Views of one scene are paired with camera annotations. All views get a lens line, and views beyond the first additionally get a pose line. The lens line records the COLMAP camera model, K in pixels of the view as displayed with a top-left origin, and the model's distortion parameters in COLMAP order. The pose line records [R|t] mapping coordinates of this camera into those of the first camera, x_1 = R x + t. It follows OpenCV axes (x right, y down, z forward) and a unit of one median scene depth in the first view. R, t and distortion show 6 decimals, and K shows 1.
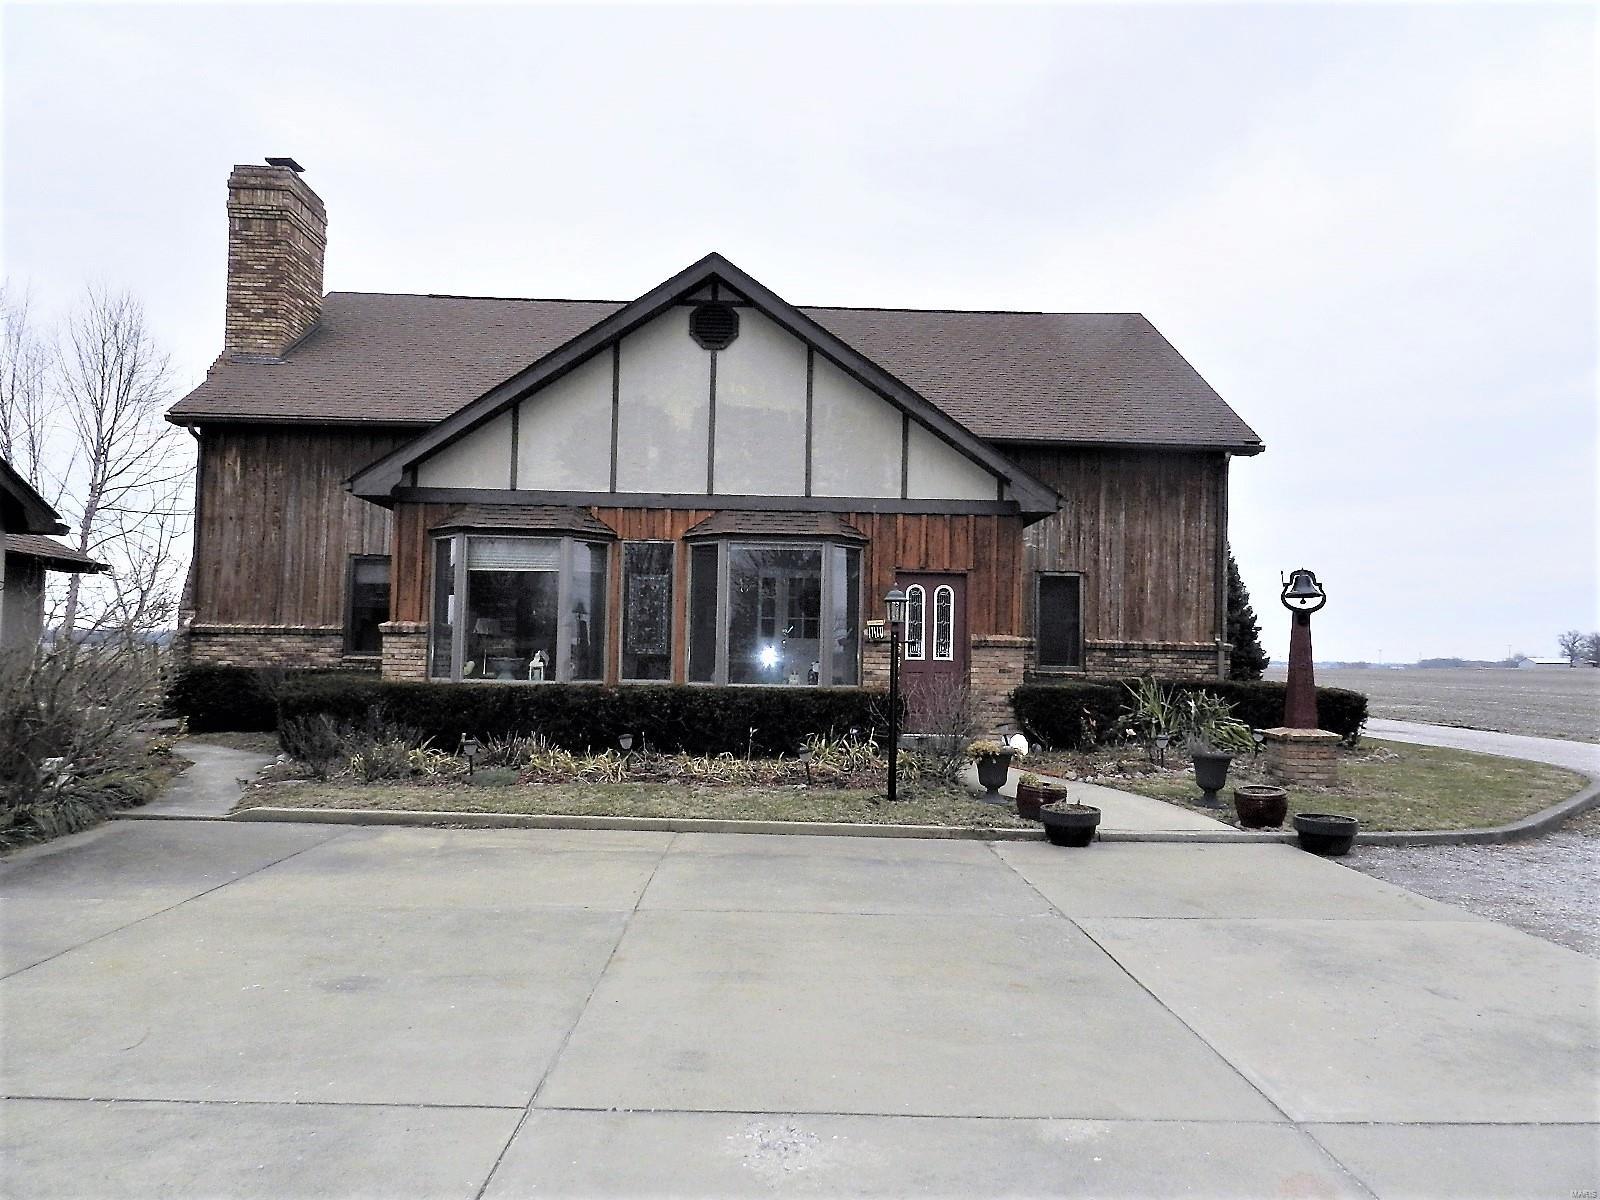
lens RADIAL K [[1086.6, 0, 809.3], [0, 1086.6, 601.4], [0, 0, 1]] dist [0.029281, -0.001828]
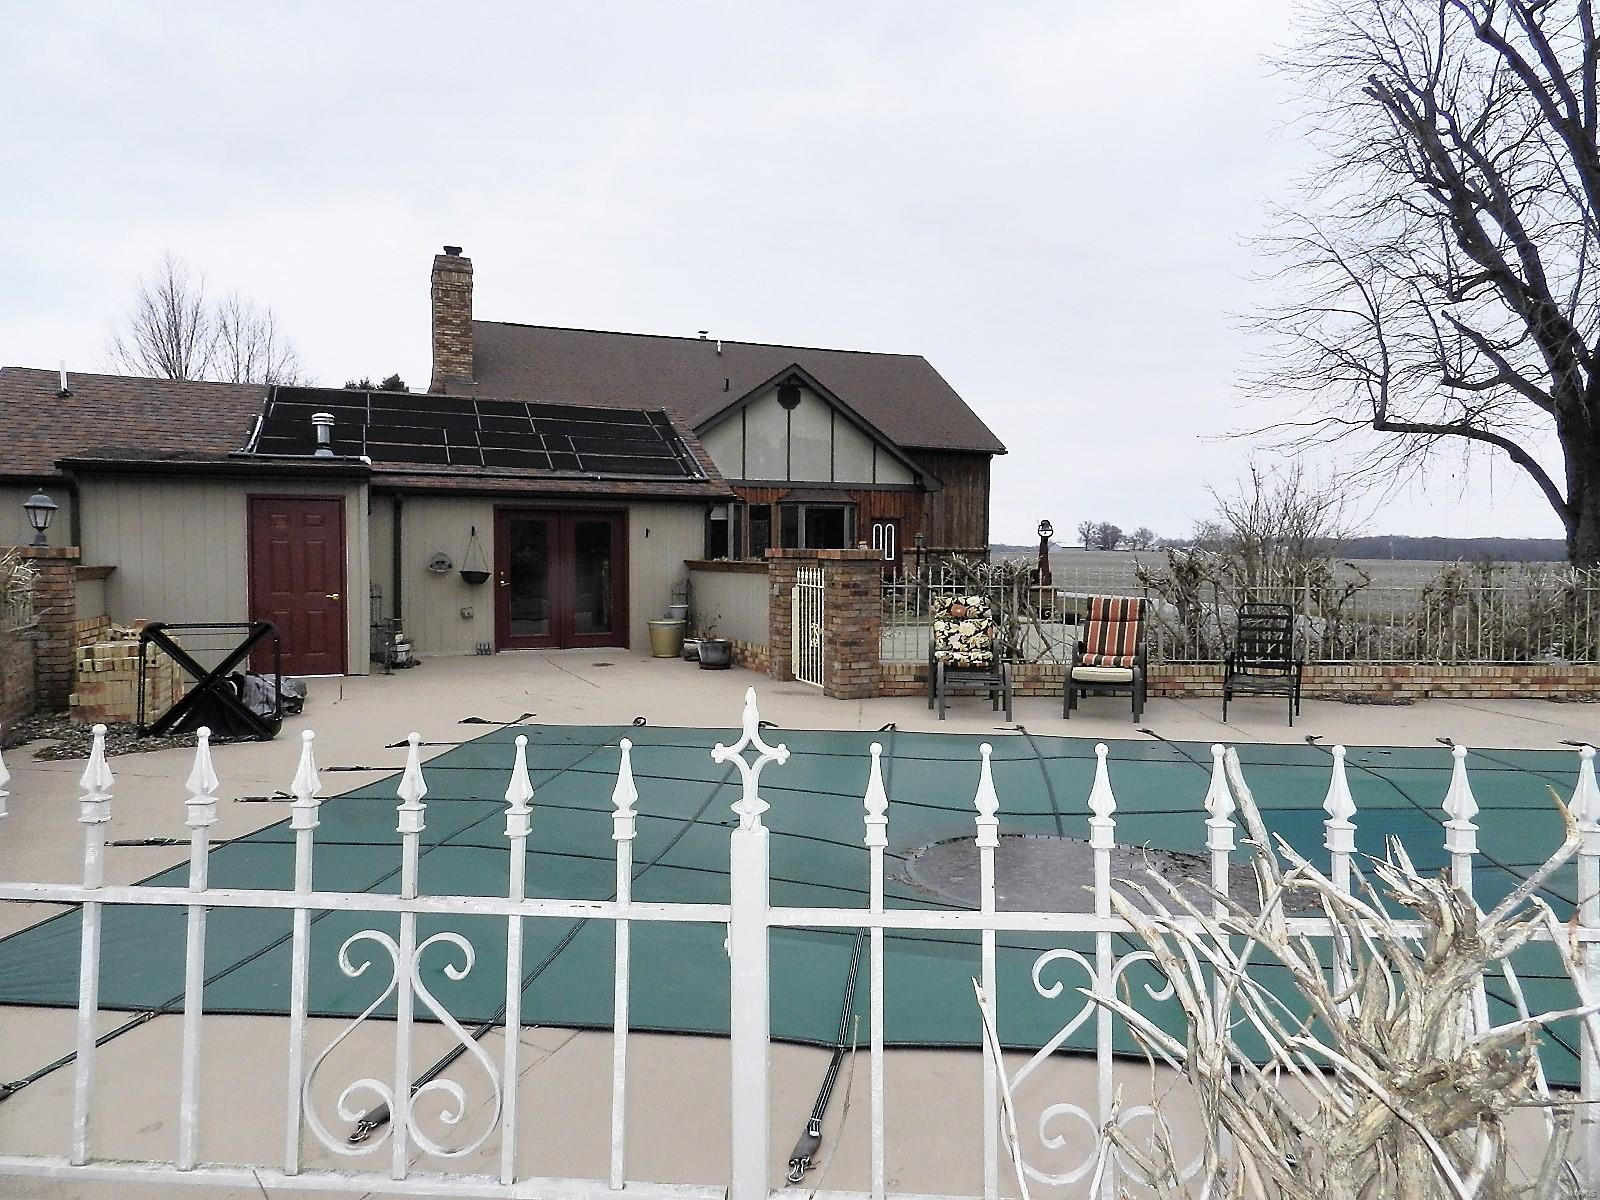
lens RADIAL K [[1086.6, 0, 809.3], [0, 1086.6, 601.4], [0, 0, 1]] dist [0.029281, -0.001828]
pose [[0.936366, -0.030701, 0.349681, -0.768083], [-0.004243, 0.995105, 0.098729, -0.073637], [-0.351000, -0.093930, 0.931652, -0.931649]]
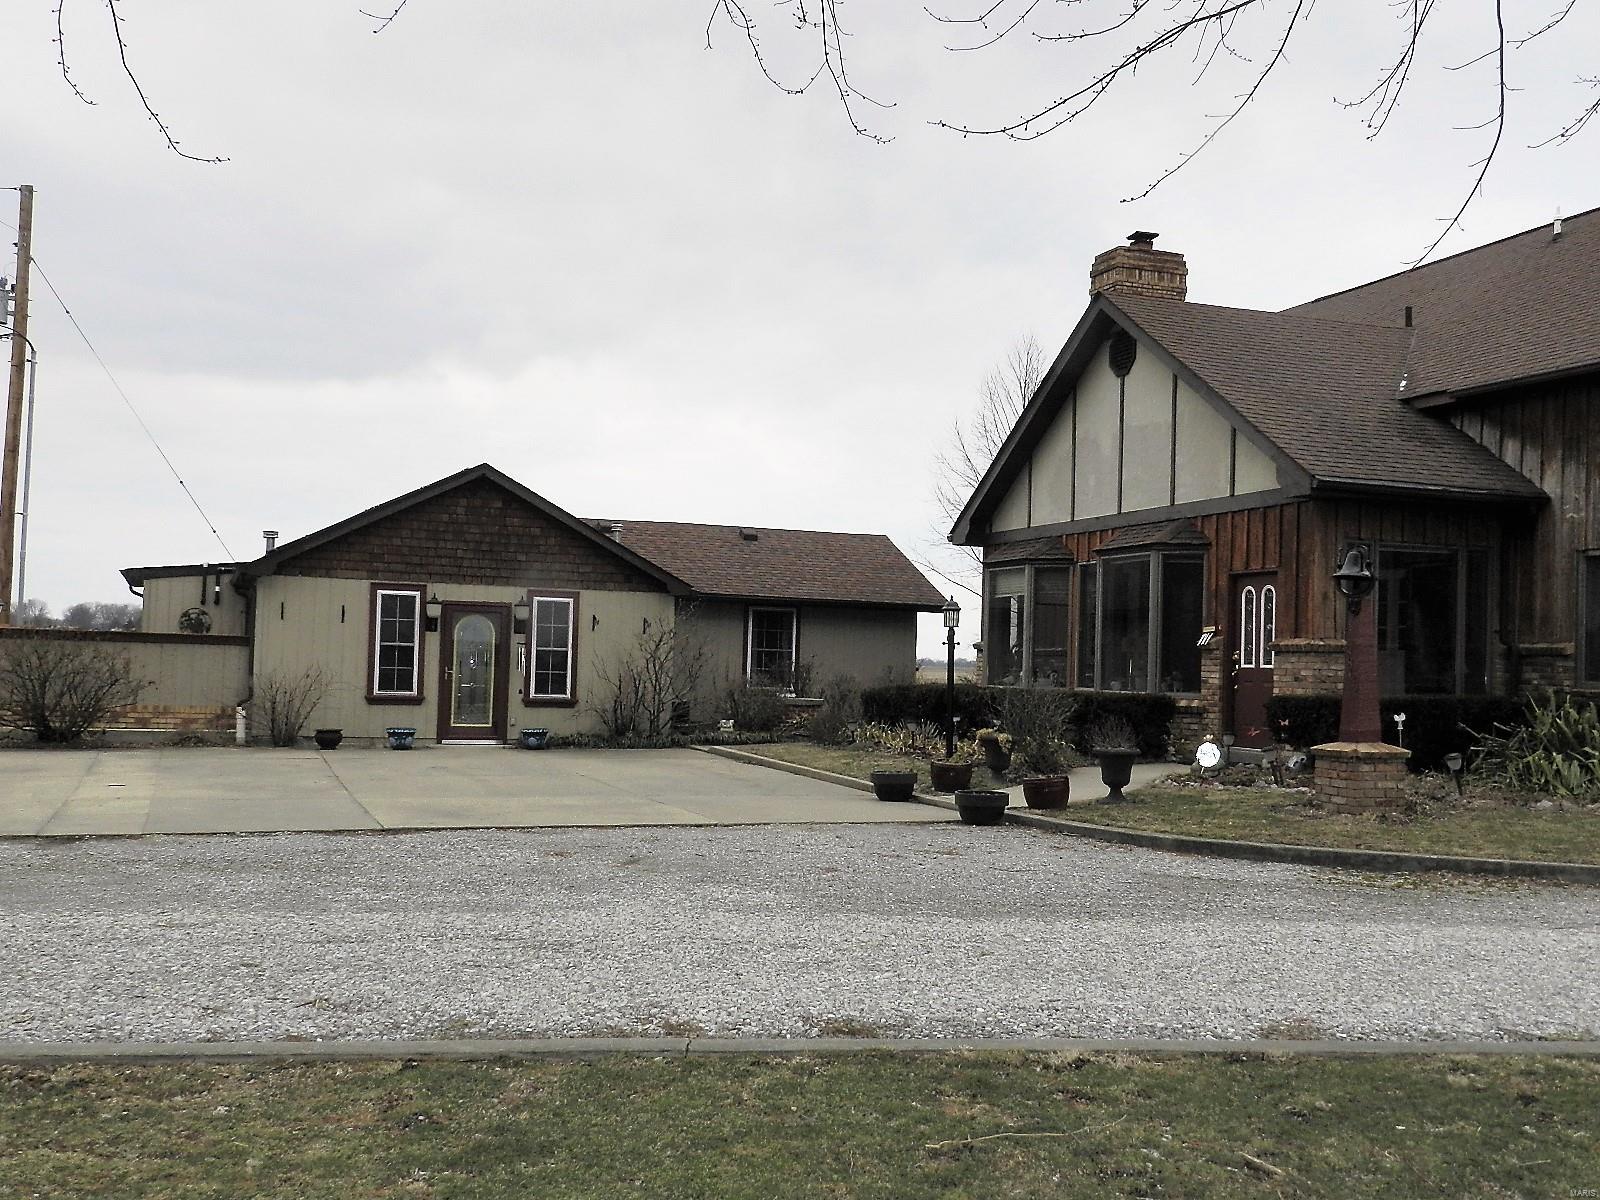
lens RADIAL K [[1569.2, 0, 800.2], [0, 1569.2, 613.9], [0, 0, 1]] dist [0.040942, -0.024974]
pose [[0.320754, -0.042797, -0.946195, 1.241202], [0.026807, 0.998989, -0.036097, 0.045957], [0.946783, -0.013786, 0.321577, 0.207777]]
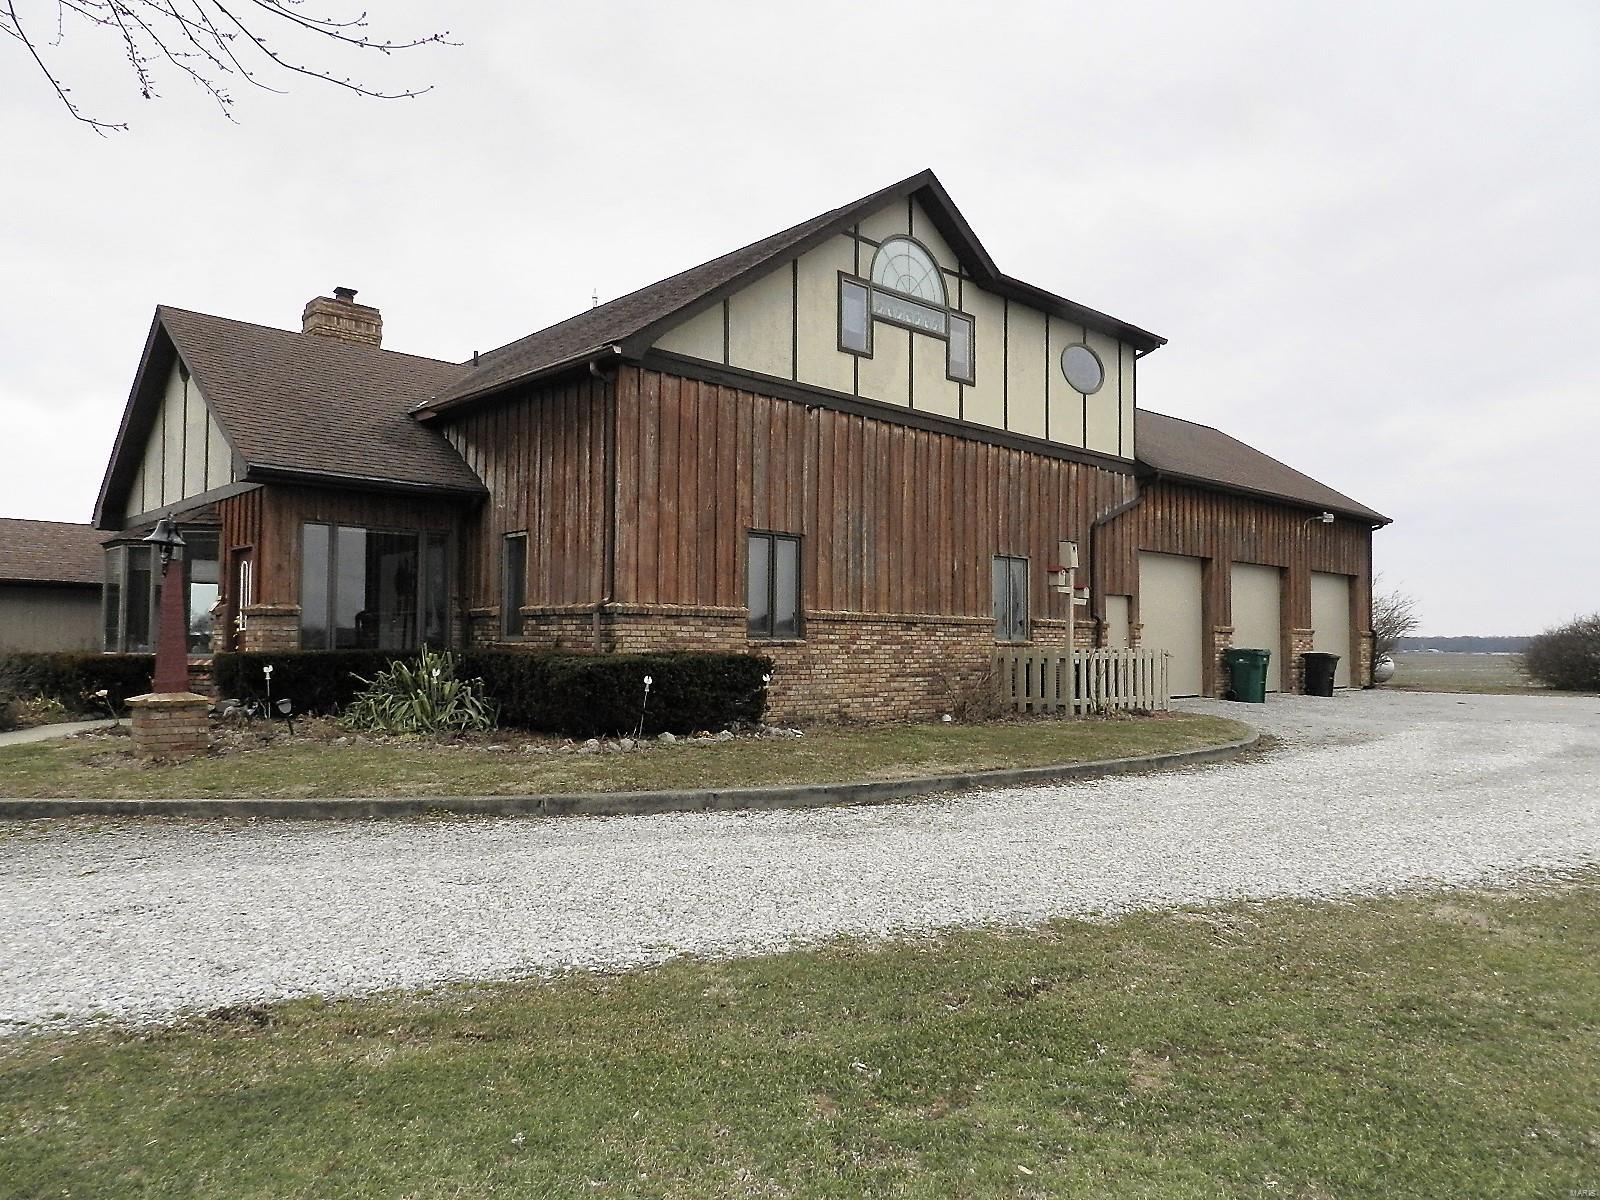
lens RADIAL K [[1091.0, 0, 805.9], [0, 1091.0, 601.1], [0, 0, 1]] dist [0.017502, -0.007481]
pose [[0.661406, -0.046897, -0.748560, 1.277363], [0.043071, 0.998771, -0.024516, 0.075027], [0.748790, -0.016026, 0.662614, 0.696526]]
